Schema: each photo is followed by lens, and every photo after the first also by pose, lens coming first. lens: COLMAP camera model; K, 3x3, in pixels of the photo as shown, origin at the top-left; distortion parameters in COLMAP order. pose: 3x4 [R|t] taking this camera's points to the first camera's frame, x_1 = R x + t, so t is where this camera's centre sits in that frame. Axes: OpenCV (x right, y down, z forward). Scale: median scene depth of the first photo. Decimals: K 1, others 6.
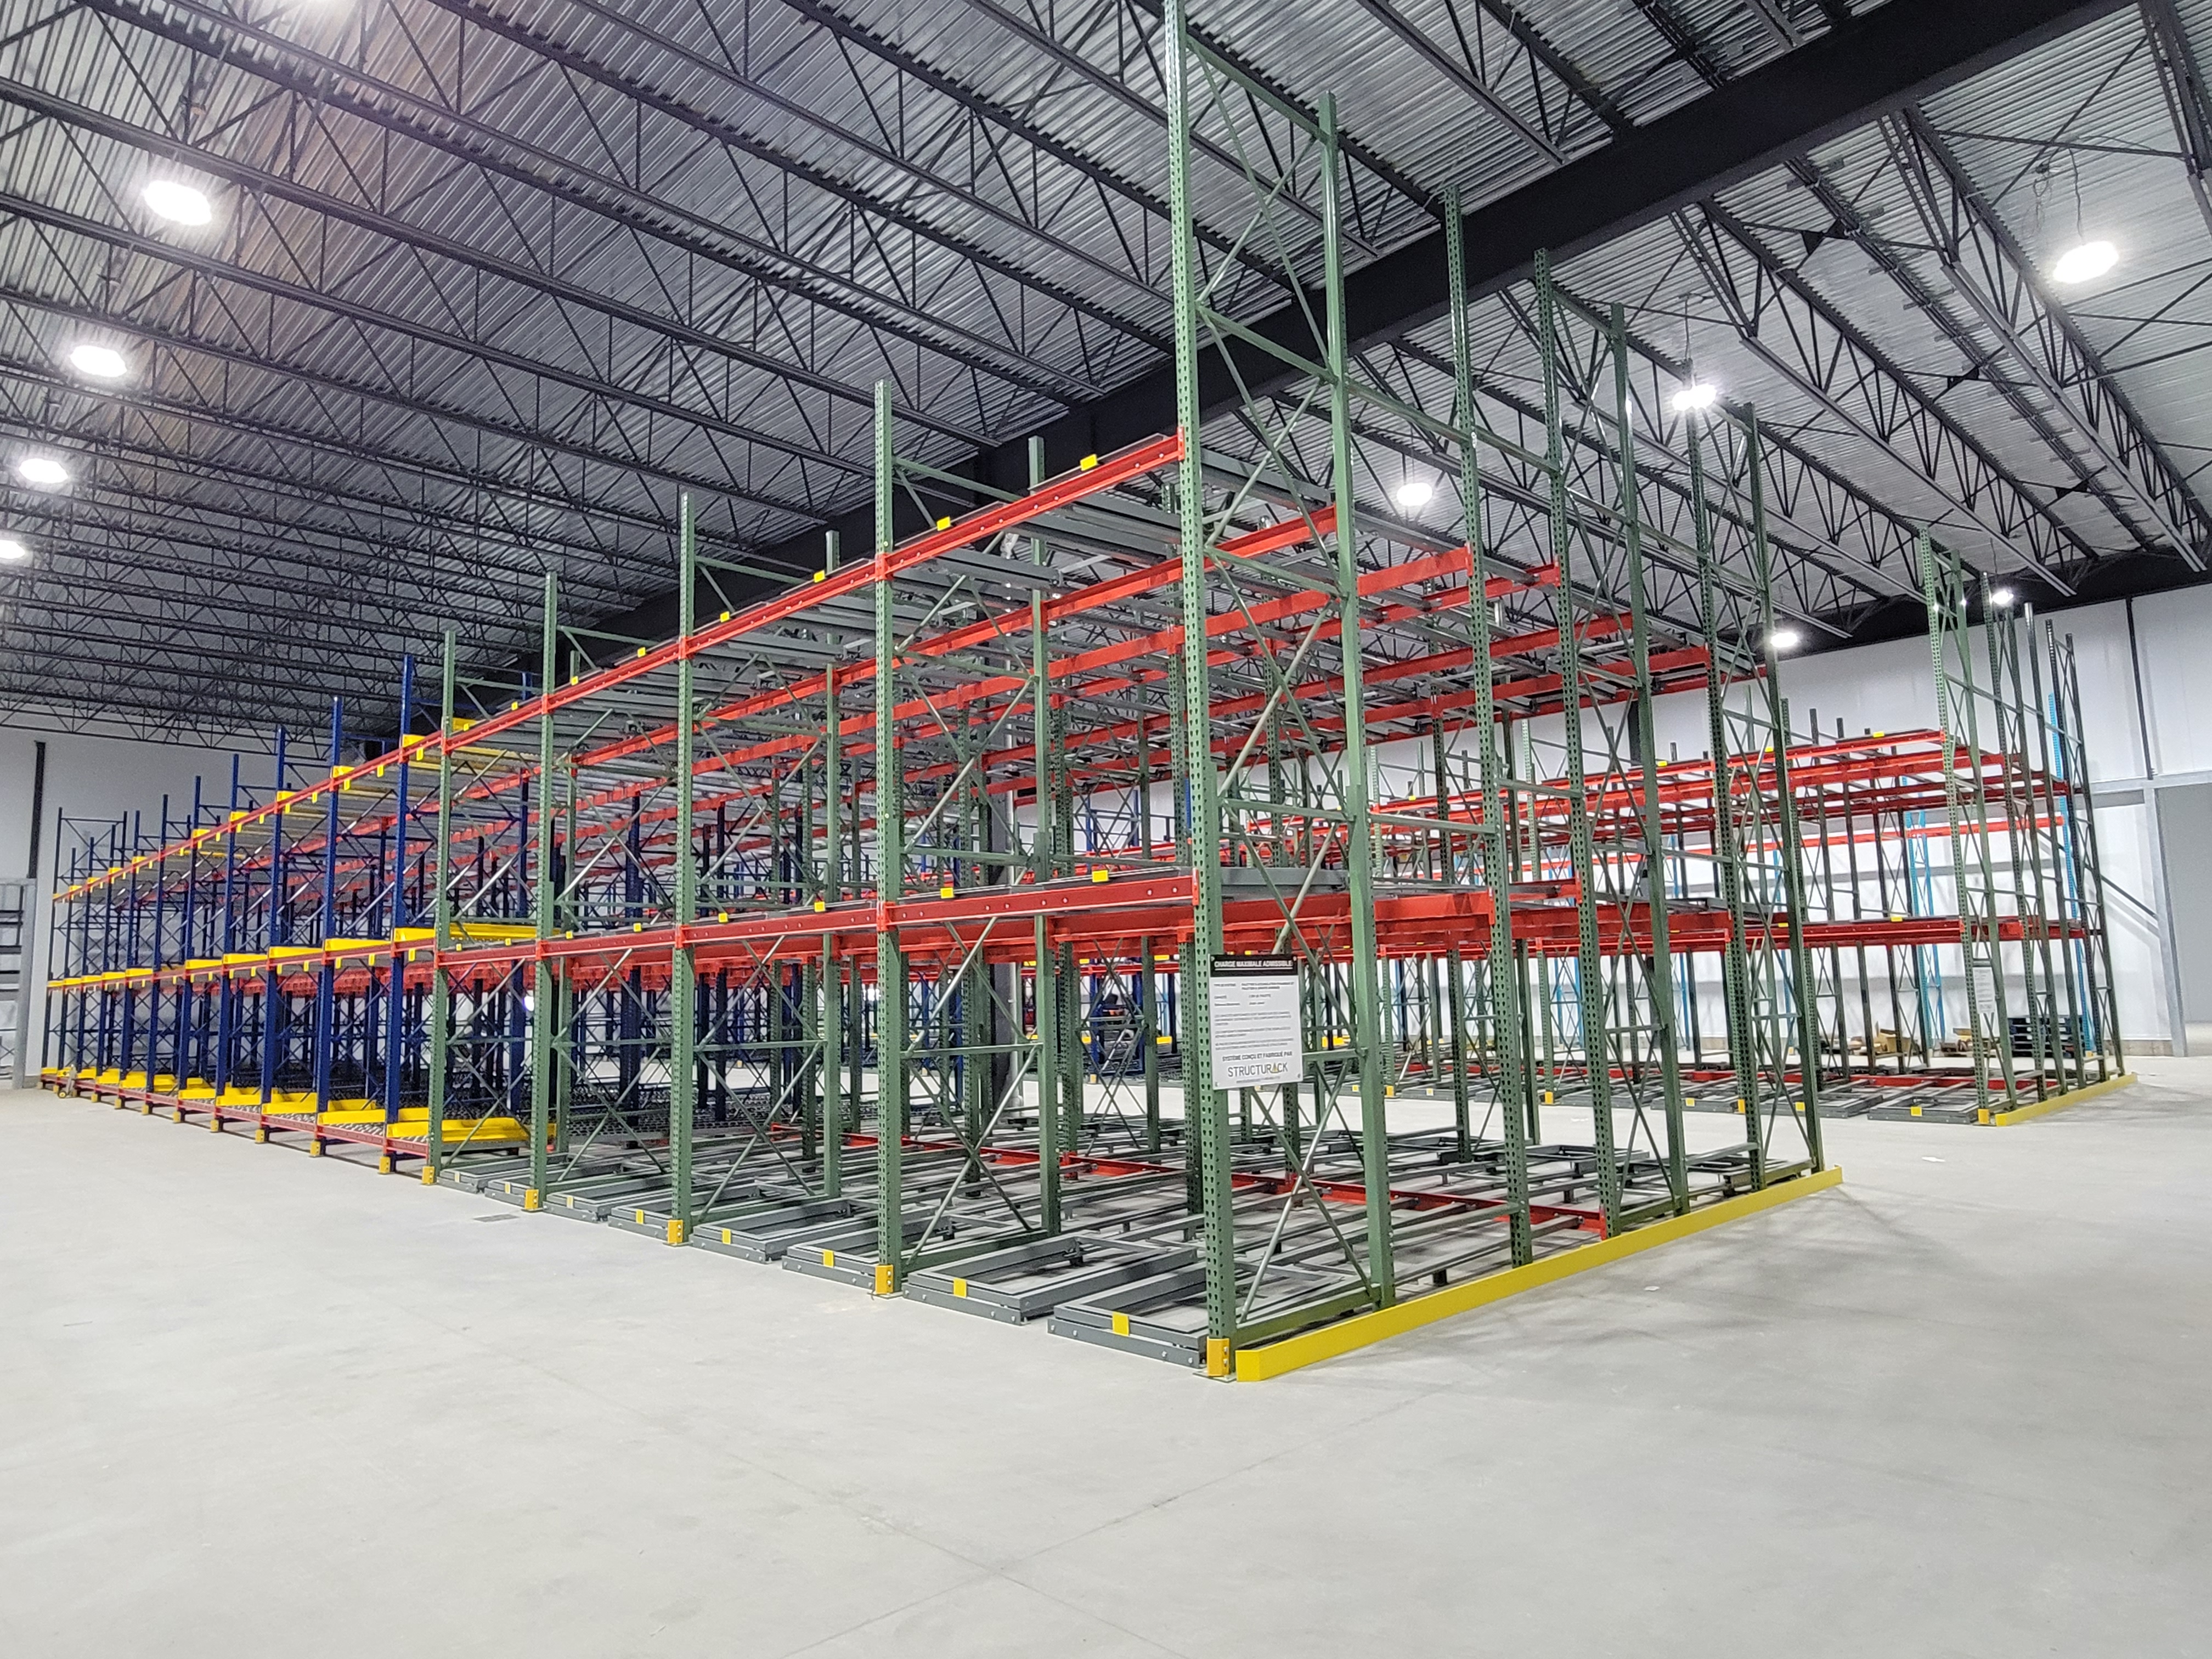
lens RADIAL K [[1347.6, 0, 1097.9], [0, 1347.6, 820.8], [0, 0, 1]] dist [0.005046, -0.000143]
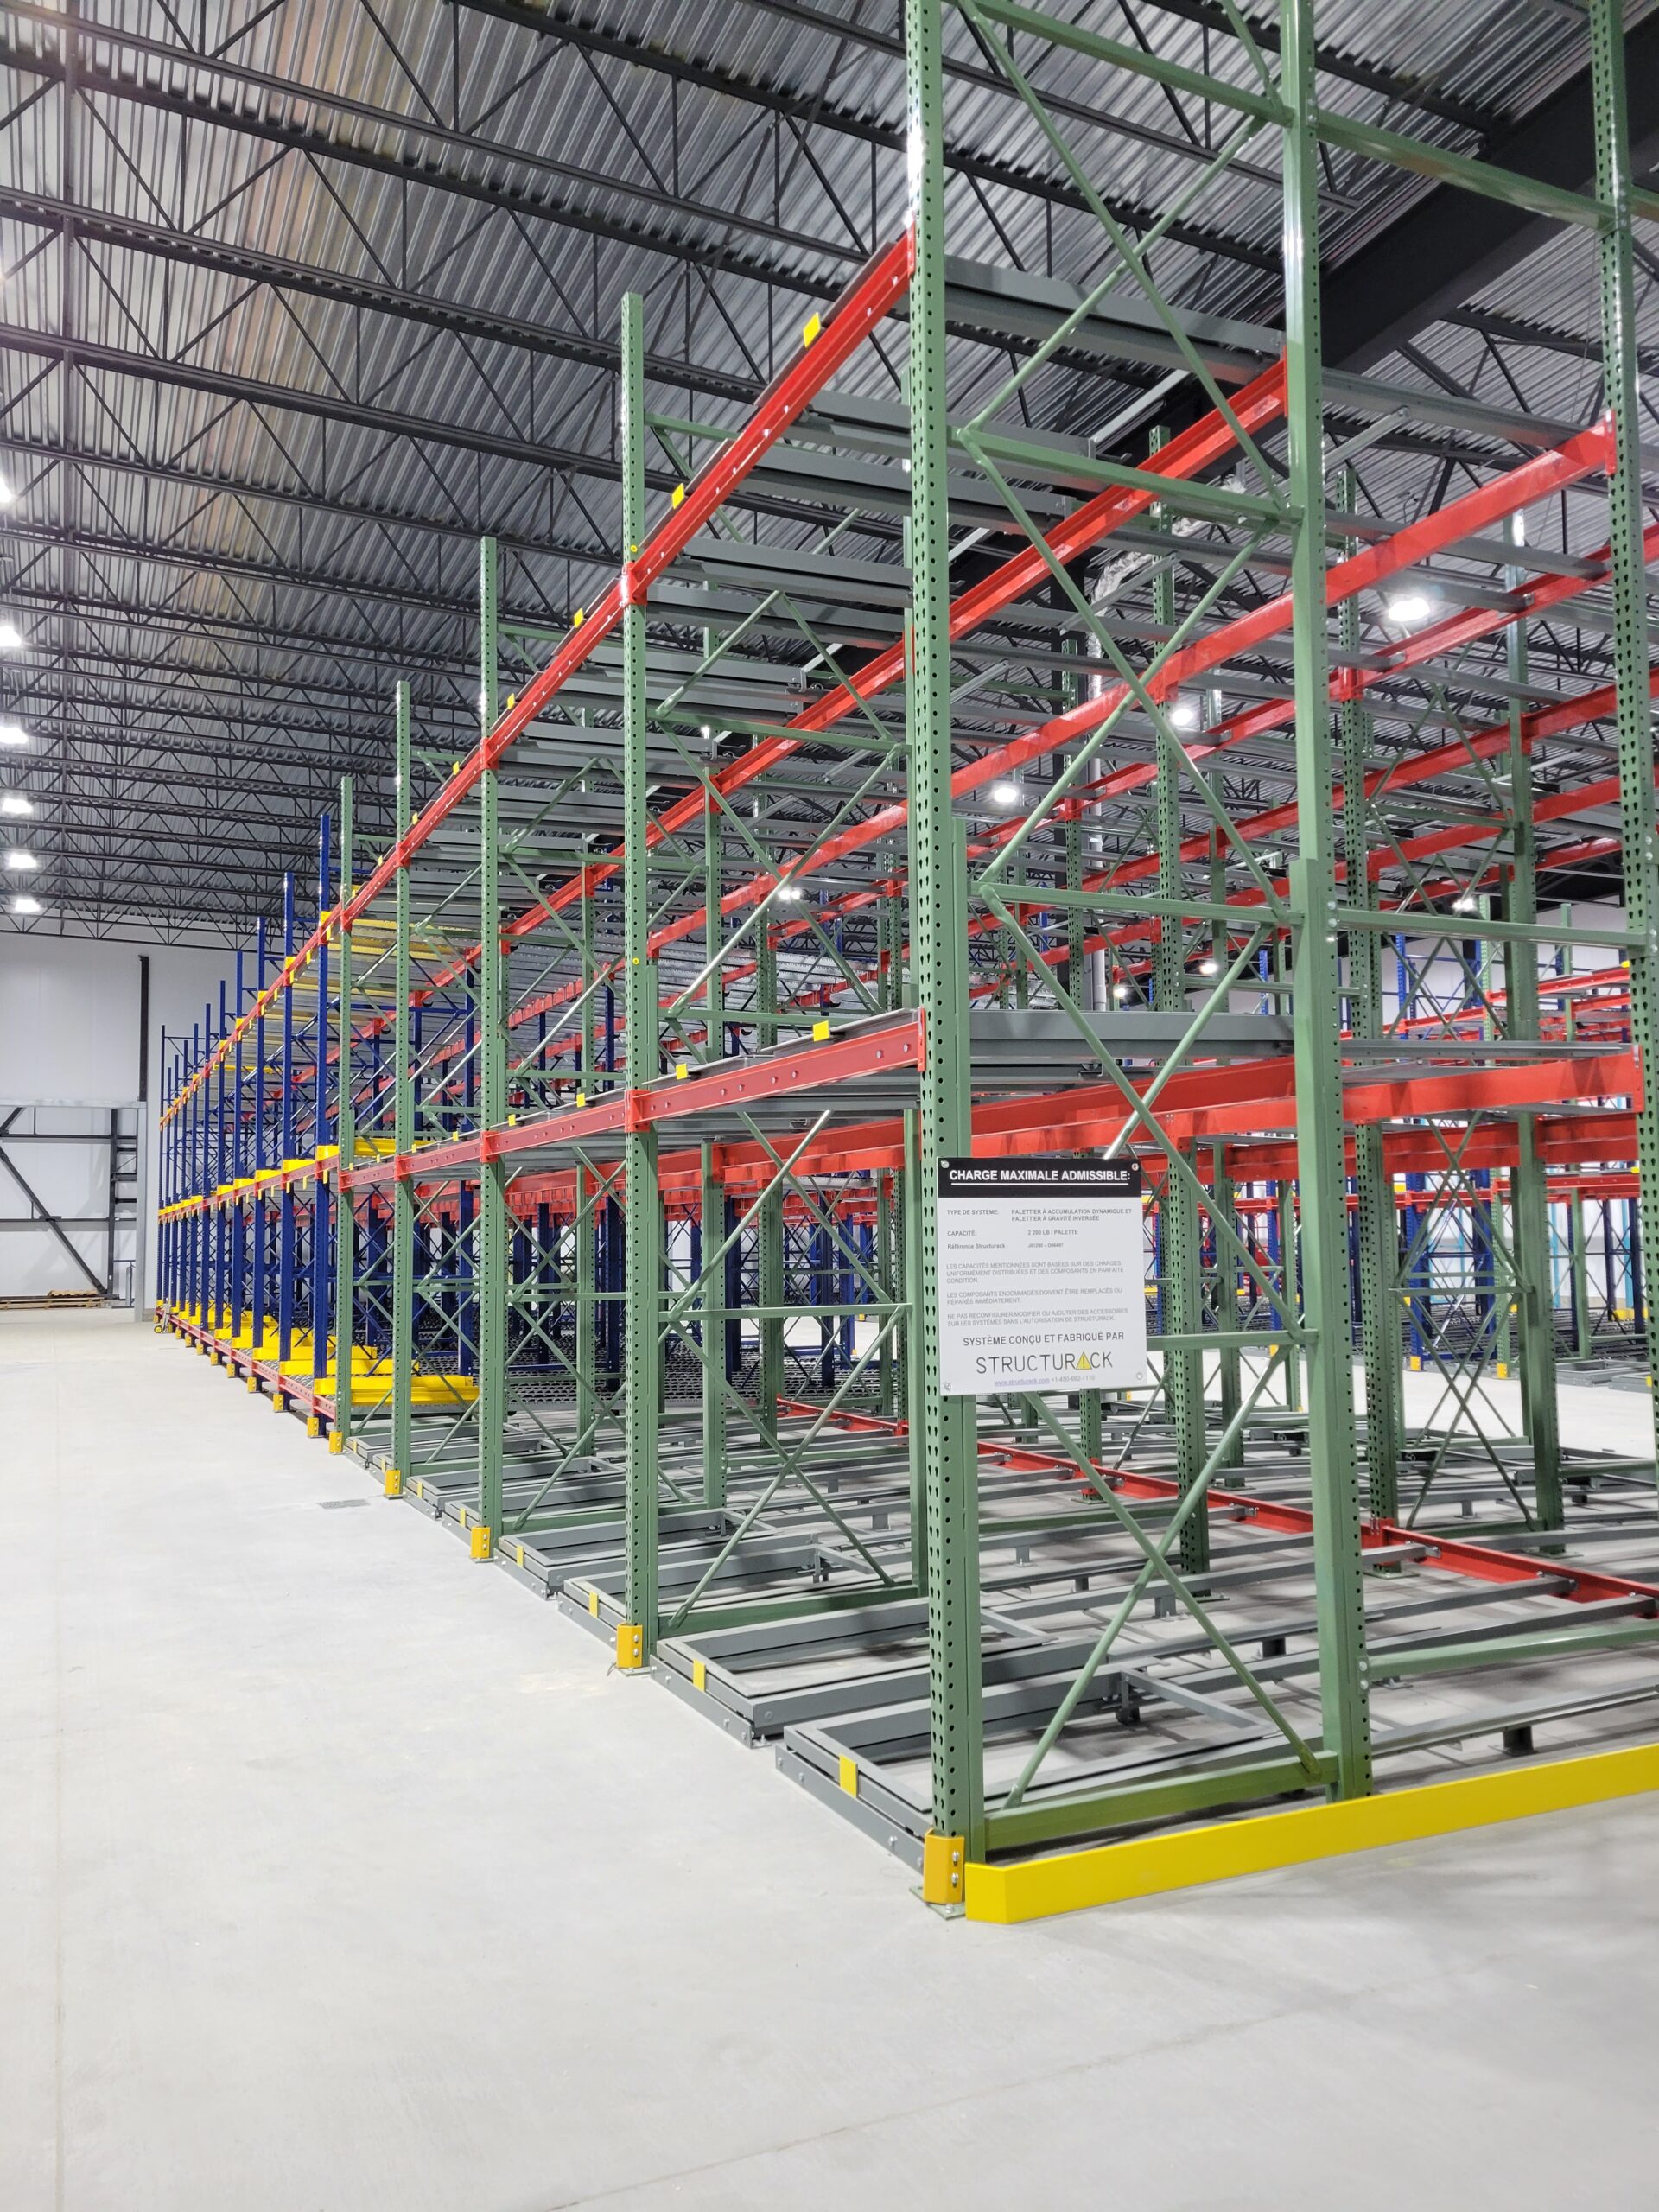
lens RADIAL K [[1641.8, 0, 832.3], [0, 1641.8, 1119.7], [0, 0, 1]] dist [0.068252, -0.051047]
pose [[0.947003, -0.009545, -0.321082, 0.135548], [0.028175, 0.998174, 0.053426, 0.023429], [0.319986, -0.059642, 0.945543, 0.173520]]
